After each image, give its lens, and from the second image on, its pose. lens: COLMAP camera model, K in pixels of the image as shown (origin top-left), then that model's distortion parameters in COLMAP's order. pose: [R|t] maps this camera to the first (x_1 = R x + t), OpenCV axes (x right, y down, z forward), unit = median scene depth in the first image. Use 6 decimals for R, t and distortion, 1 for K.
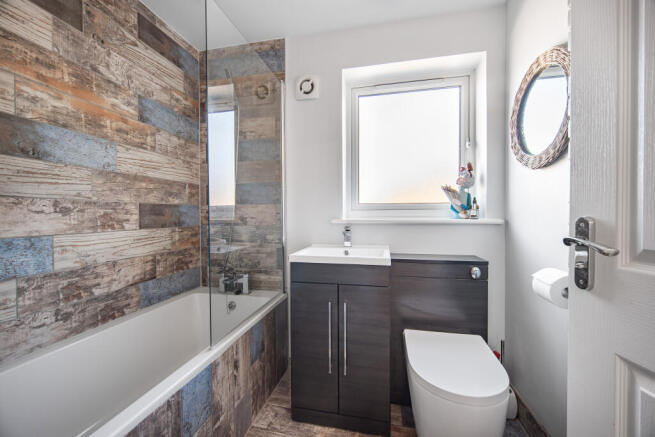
lens RADIAL K [[257.1, 0, 329.4], [0, 257.1, 216.8], [0, 0, 1]] dist [-0.003063, -0.000619]
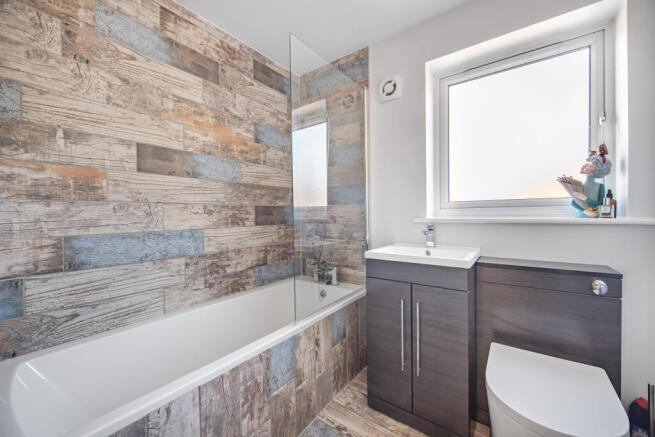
lens RADIAL K [[257.1, 0, 327.8], [0, 257.1, 216.6], [0, 0, 1]] dist [-0.003063, -0.000619]
pose [[0.910391, -0.002284, -0.413744, 0.137453], [0.003456, 0.999992, 0.002084, 0.000198], [0.413736, -0.003327, 0.910391, -0.036625]]
